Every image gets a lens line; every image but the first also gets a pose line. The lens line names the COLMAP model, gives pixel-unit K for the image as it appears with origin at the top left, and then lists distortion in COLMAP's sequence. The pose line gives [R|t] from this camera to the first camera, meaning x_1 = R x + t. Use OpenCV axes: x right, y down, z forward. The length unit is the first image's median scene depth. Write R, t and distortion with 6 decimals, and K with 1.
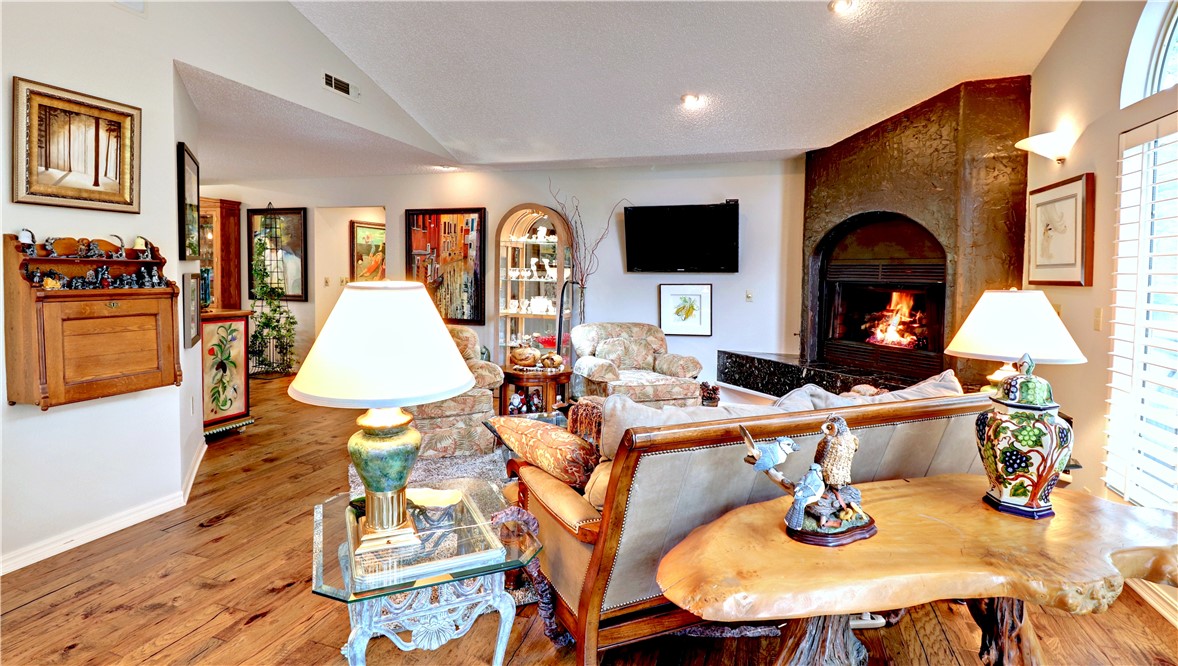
lens RADIAL K [[579.0, 0, 587.3], [0, 579.0, 297.6], [0, 0, 1]] dist [-0.002563, -0.000600]
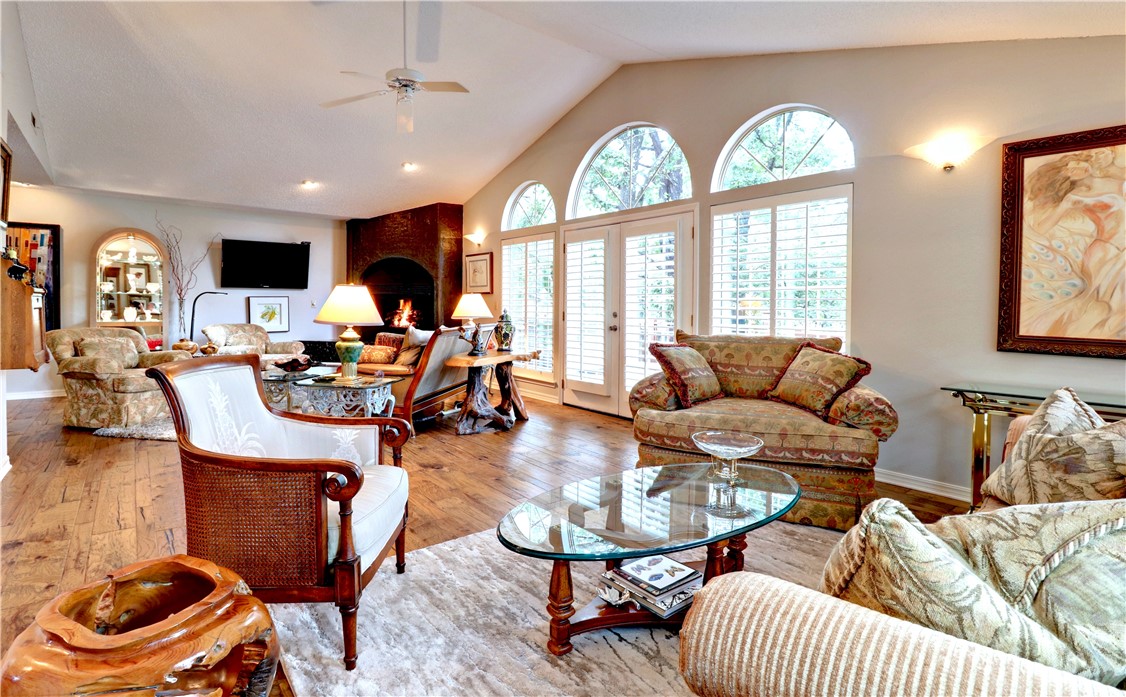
lens RADIAL K [[553.5, 0, 559.2], [0, 553.5, 302.5], [0, 0, 1]] dist [-0.001453, -0.000352]
pose [[0.553178, -0.004802, 0.833049, -0.626297], [0.033824, 0.999288, -0.016700, 0.042146], [-0.832376, 0.037415, 0.552947, -0.388321]]
